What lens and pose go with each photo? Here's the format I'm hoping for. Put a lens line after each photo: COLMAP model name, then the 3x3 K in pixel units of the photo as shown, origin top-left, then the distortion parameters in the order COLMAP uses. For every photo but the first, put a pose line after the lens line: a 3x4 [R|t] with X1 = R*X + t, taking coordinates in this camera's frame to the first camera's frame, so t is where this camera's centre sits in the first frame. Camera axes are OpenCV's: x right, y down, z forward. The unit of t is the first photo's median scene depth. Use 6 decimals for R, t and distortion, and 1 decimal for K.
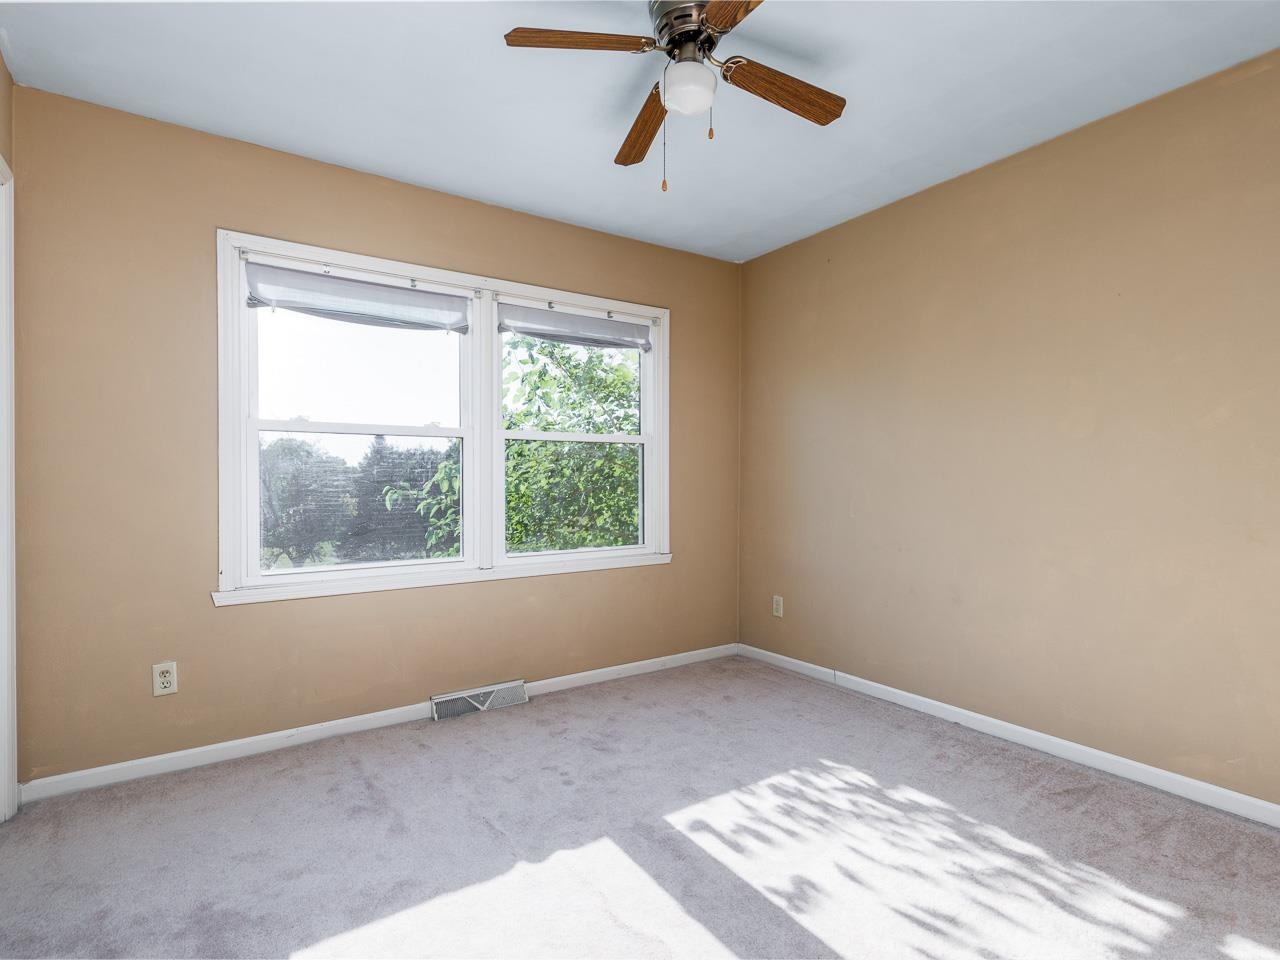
lens RADIAL K [[646.4, 0, 629.8], [0, 646.4, 482.5], [0, 0, 1]] dist [0.014069, -0.000878]
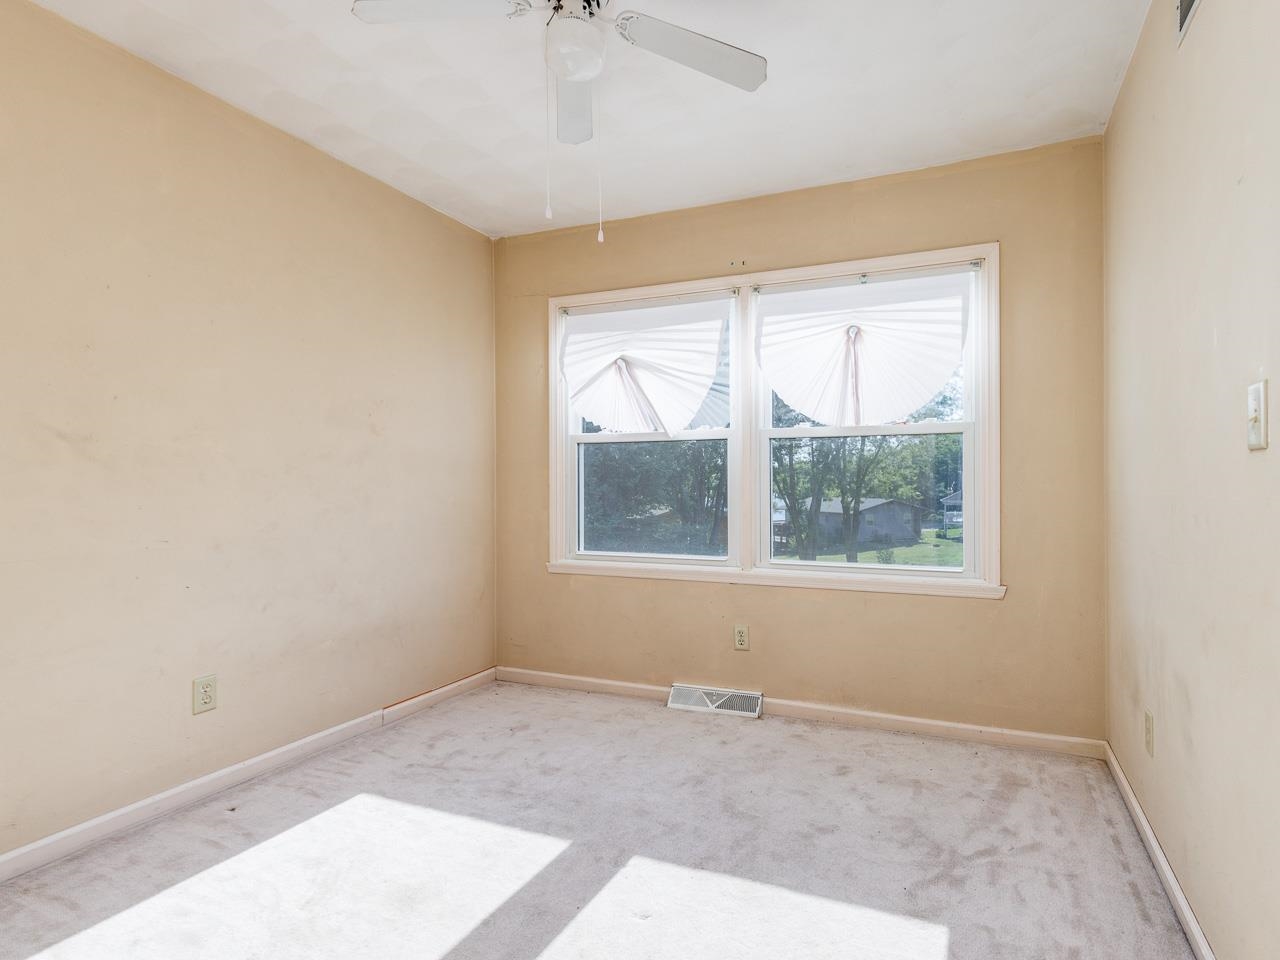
lens RADIAL K [[646.4, 0, 629.8], [0, 646.4, 482.5], [0, 0, 1]] dist [0.014069, -0.000878]
pose [[0.561335, -0.001981, -0.827586, 0.485937], [0.000999, 0.999998, -0.001716, -0.000793], [0.827588, 0.000136, 0.561336, 0.301586]]
